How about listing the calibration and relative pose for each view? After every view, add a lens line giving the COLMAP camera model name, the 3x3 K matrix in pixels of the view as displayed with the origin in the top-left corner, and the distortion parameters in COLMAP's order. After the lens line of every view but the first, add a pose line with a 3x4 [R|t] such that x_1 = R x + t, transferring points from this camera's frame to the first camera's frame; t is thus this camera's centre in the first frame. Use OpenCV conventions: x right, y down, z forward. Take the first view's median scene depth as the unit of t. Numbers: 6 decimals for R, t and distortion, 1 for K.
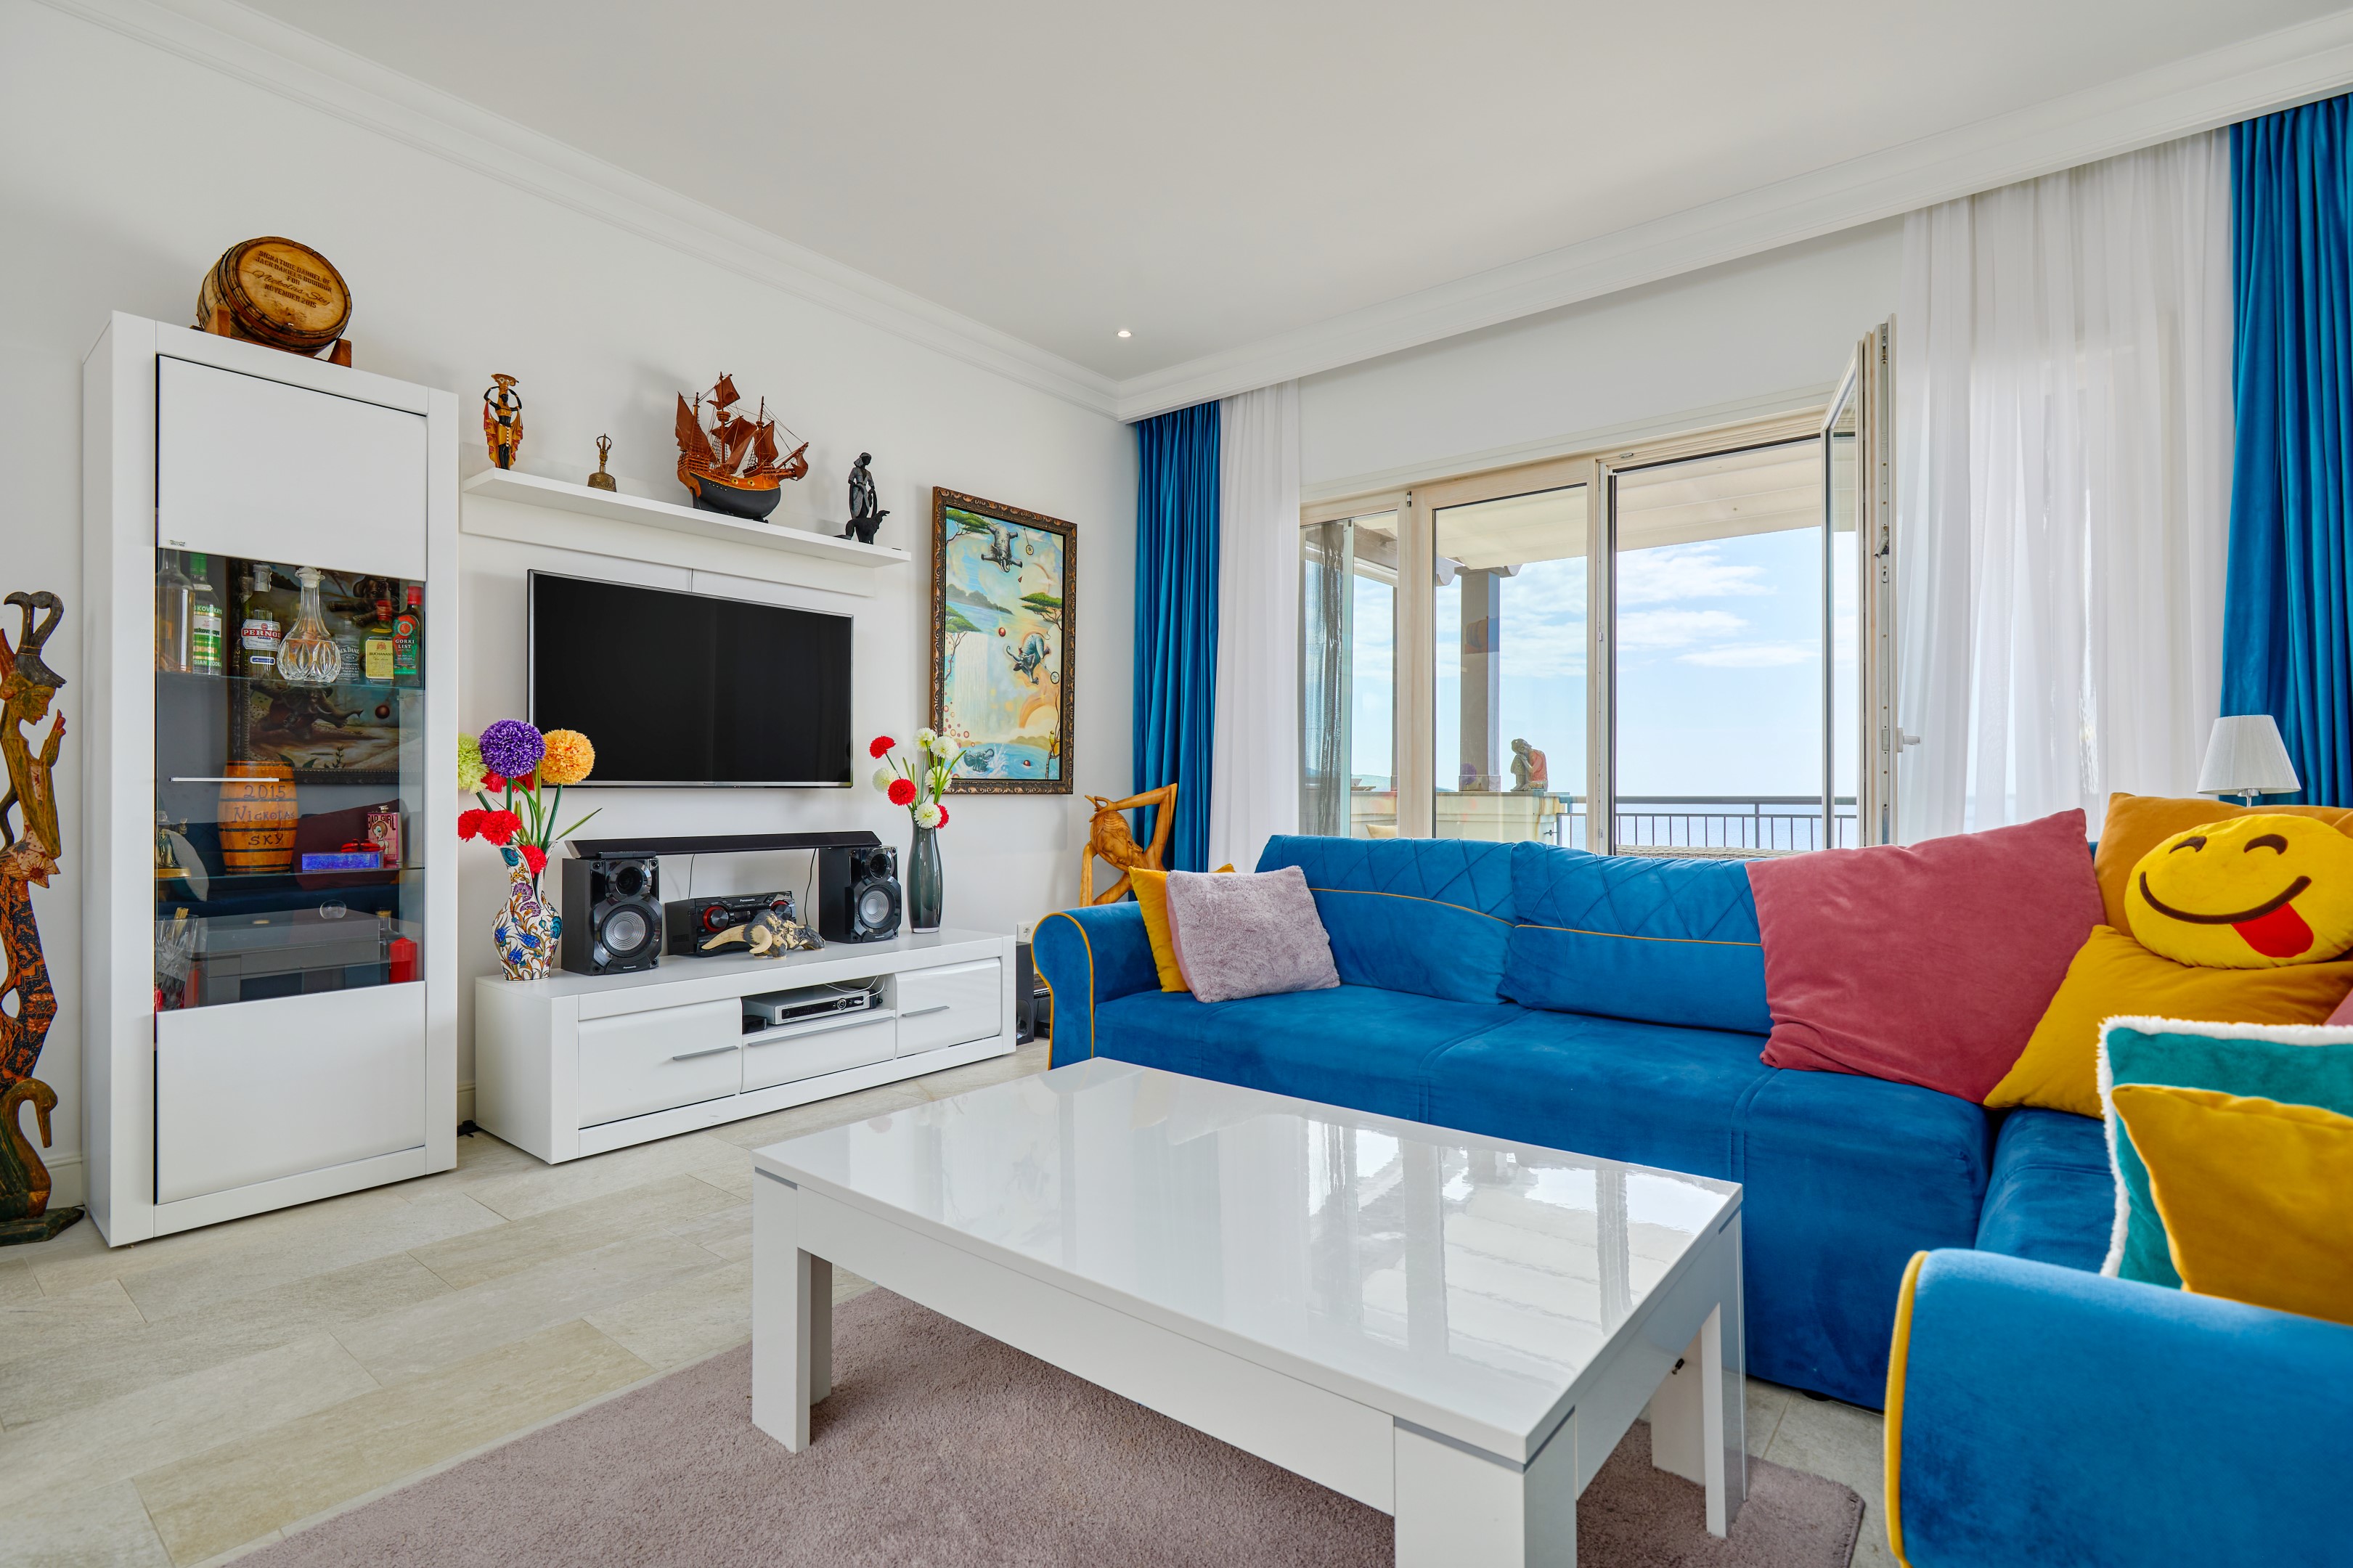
lens RADIAL K [[1109.6, 0, 1176.5], [0, 1109.6, 784.0], [0, 0, 1]] dist [-0.002785, 0.000483]
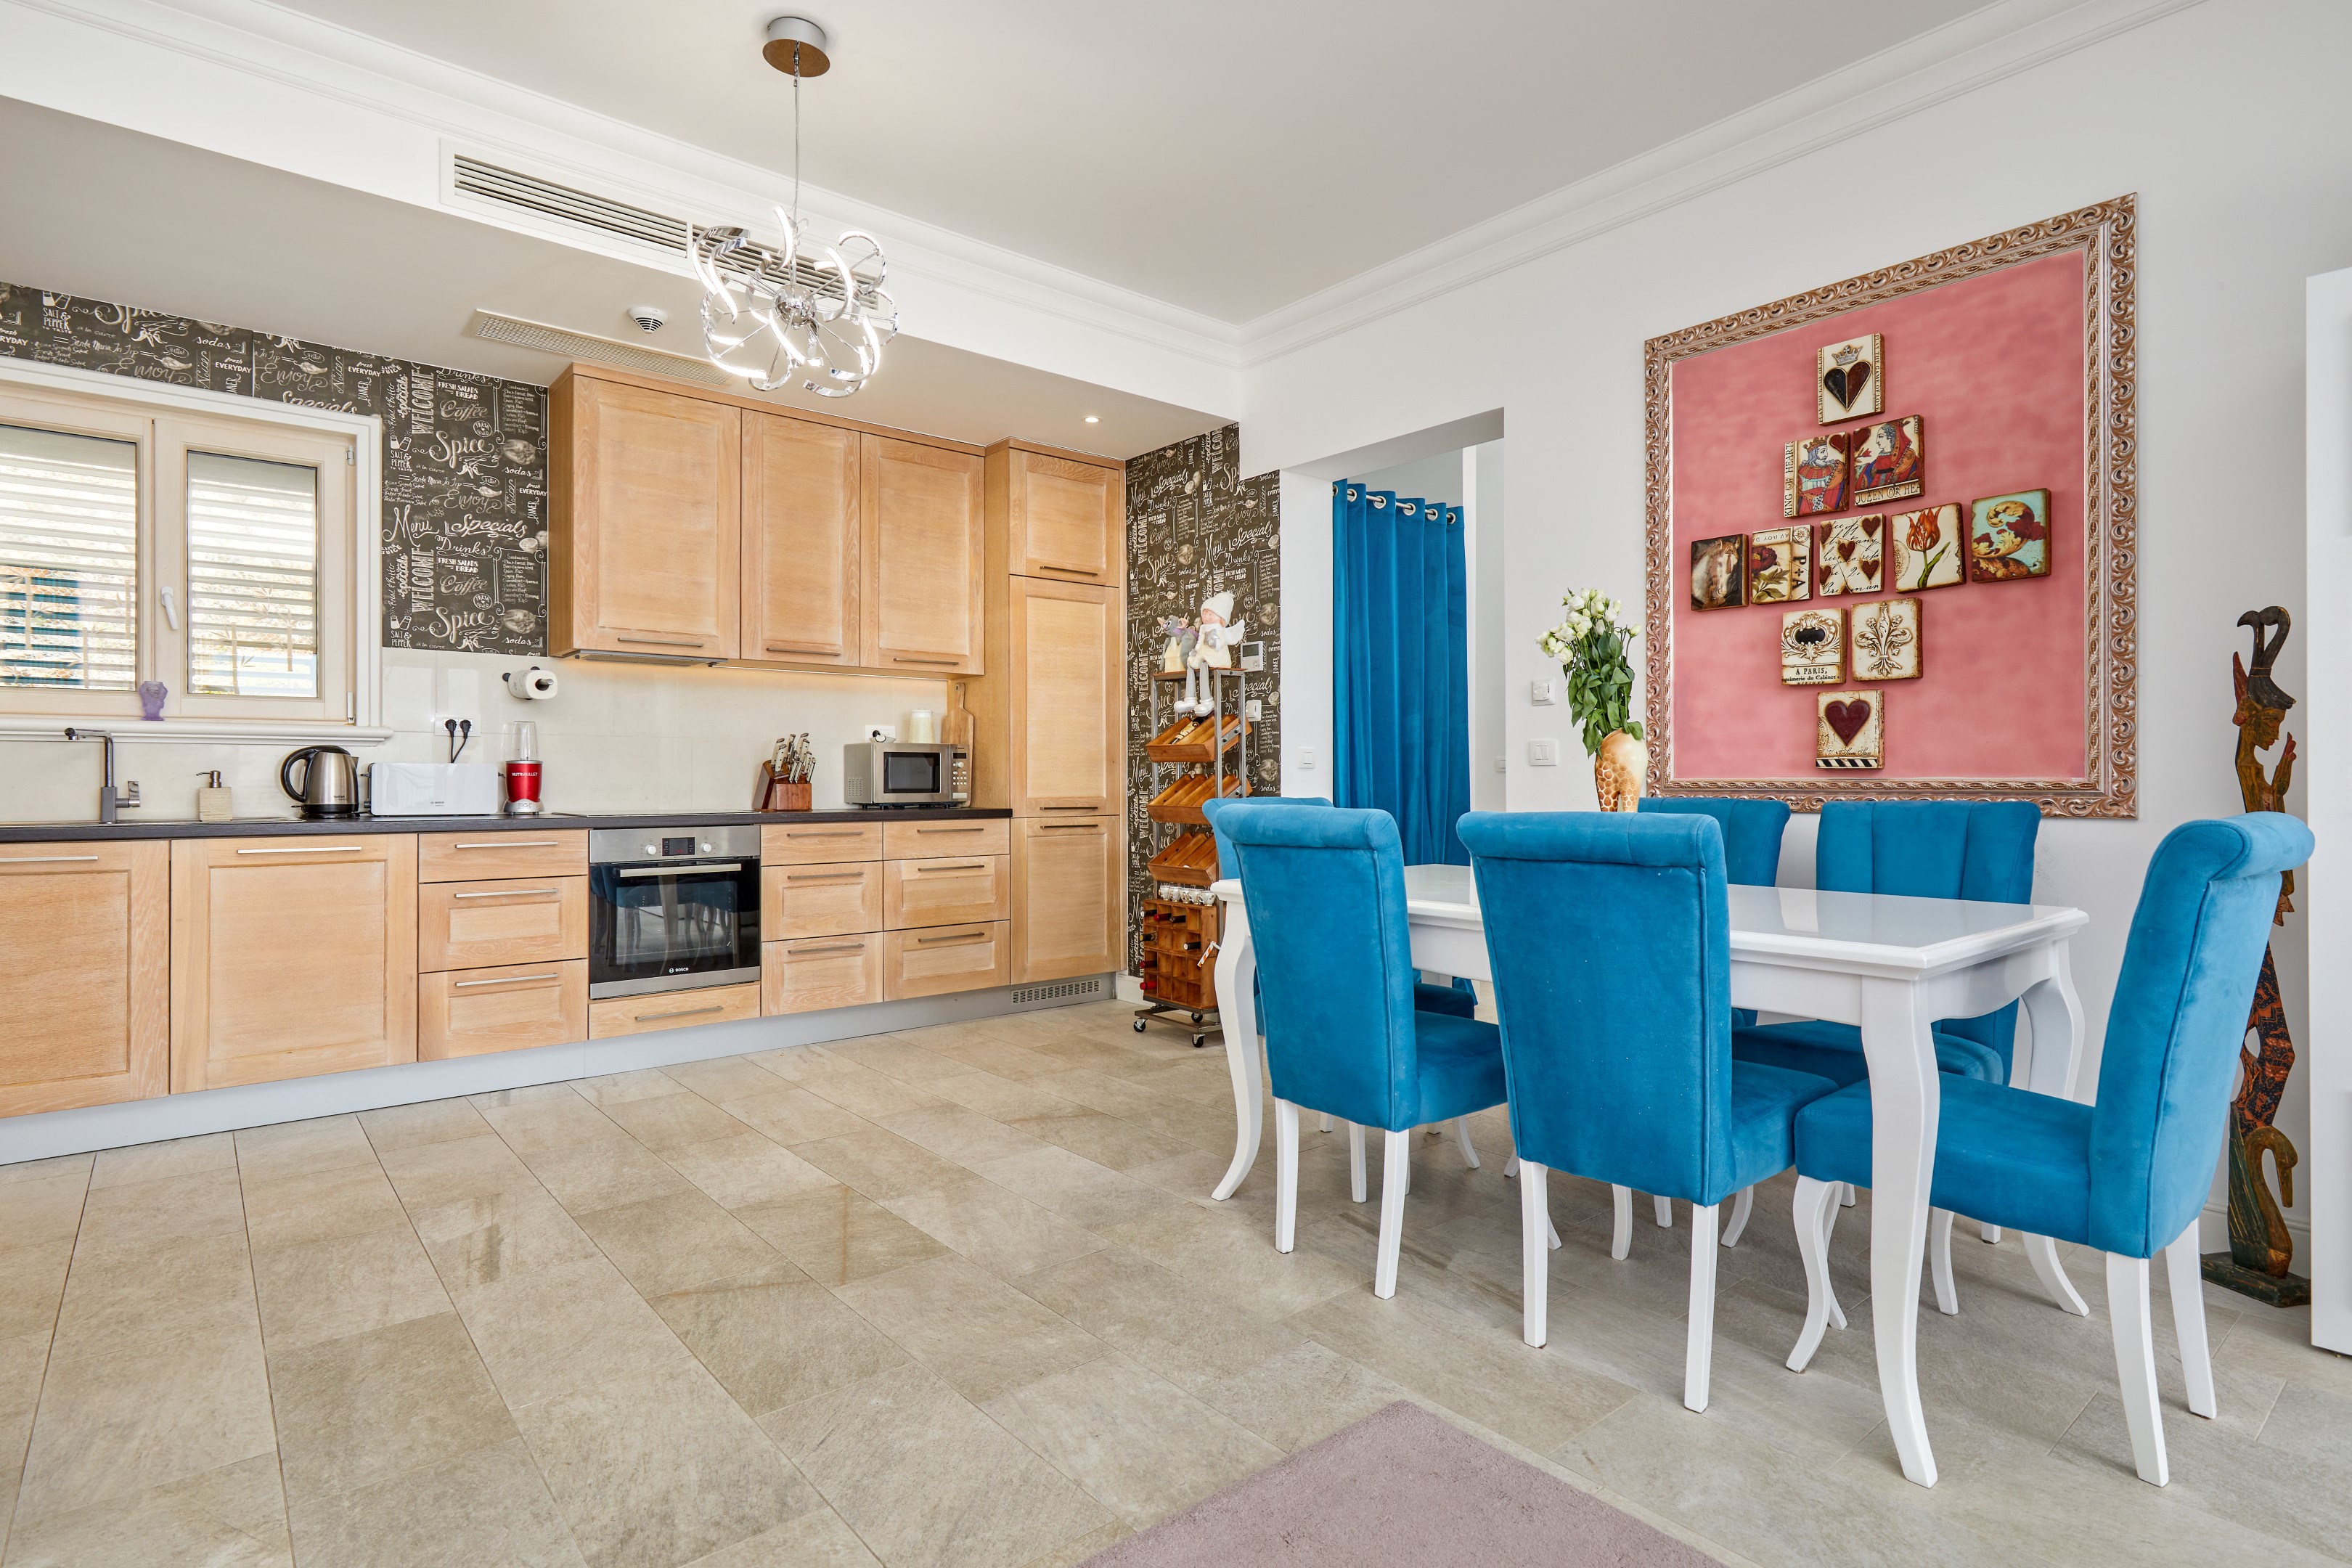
lens RADIAL K [[1186.1, 0, 1192.9], [0, 1186.1, 772.6], [0, 0, 1]] dist [0.003490, 0.000904]
pose [[-0.180712, -0.002167, -0.983534, 0.079203], [0.009667, 0.999945, -0.003979, -0.025020], [0.983489, -0.010227, -0.180681, 0.183692]]
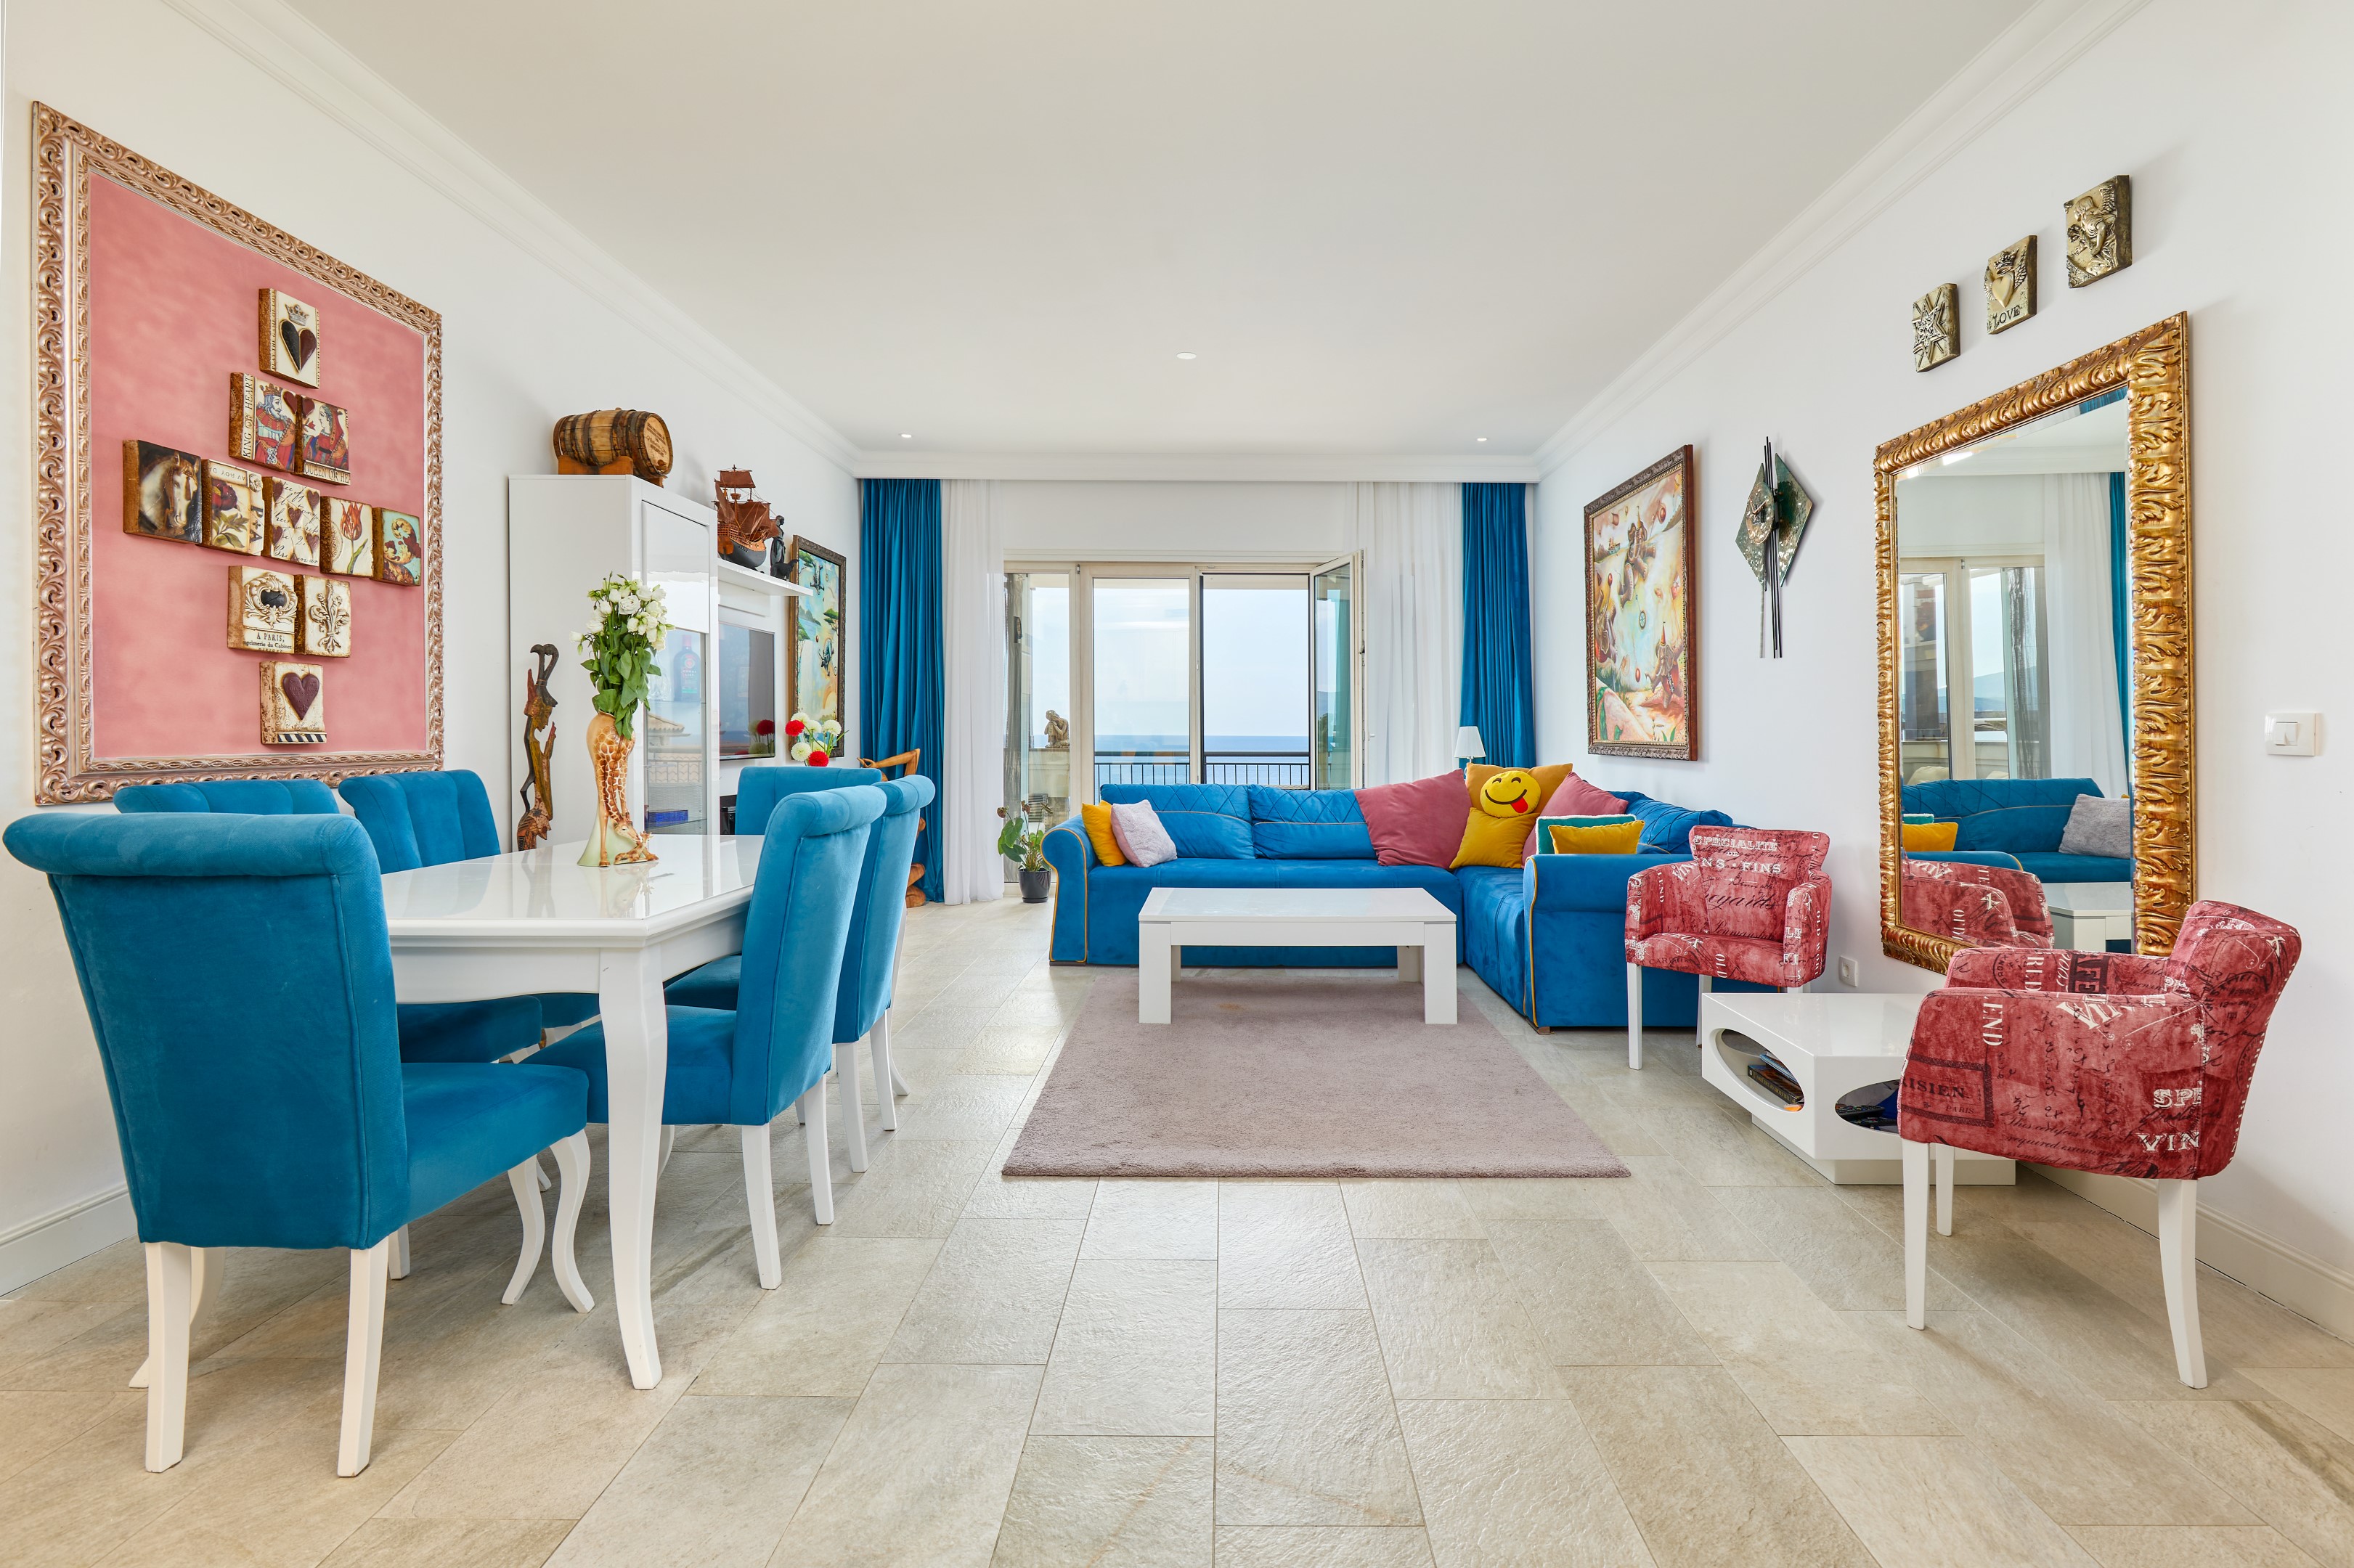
lens RADIAL K [[1140.3, 0, 1181.8], [0, 1140.3, 736.2], [0, 0, 1]] dist [0.000889, 0.000211]
pose [[0.801329, -0.000092, 0.598224, -0.806916], [-0.006354, 0.999942, 0.008664, -0.042410], [-0.598190, -0.010744, 0.801282, -0.490951]]
